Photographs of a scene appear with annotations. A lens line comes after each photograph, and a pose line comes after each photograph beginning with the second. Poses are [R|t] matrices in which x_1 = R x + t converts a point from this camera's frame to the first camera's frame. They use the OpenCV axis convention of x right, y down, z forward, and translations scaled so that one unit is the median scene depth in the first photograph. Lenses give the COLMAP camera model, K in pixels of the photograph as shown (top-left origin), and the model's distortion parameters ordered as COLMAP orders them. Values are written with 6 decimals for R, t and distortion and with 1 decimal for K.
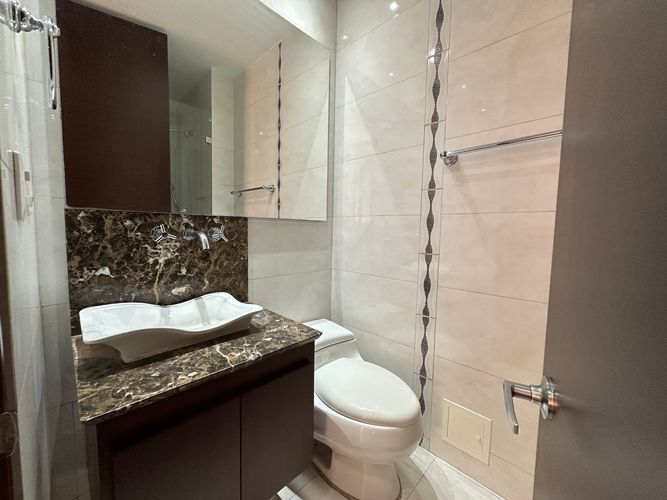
lens RADIAL K [[265.5, 0, 332.2], [0, 265.5, 250.1], [0, 0, 1]] dist [-0.001898, -0.000048]
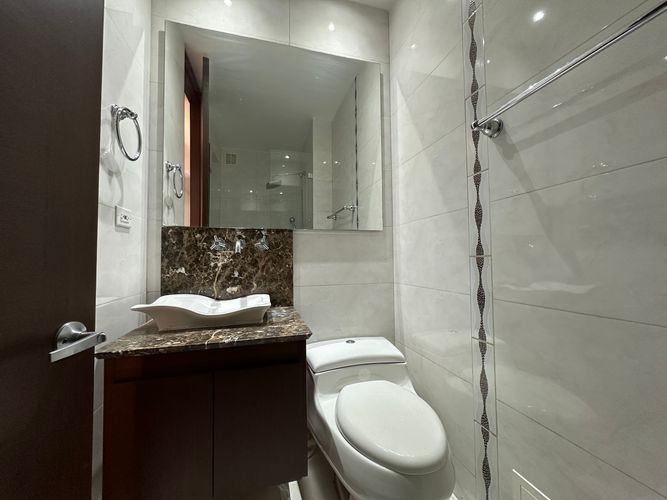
lens RADIAL K [[265.5, 0, 333.2], [0, 265.5, 249.8], [0, 0, 1]] dist [-0.001898, -0.000048]
pose [[0.861494, -0.048803, -0.505418, 0.397435], [-0.010350, 0.993476, -0.113571, 0.089694], [0.507663, 0.103072, 0.855368, 0.141925]]
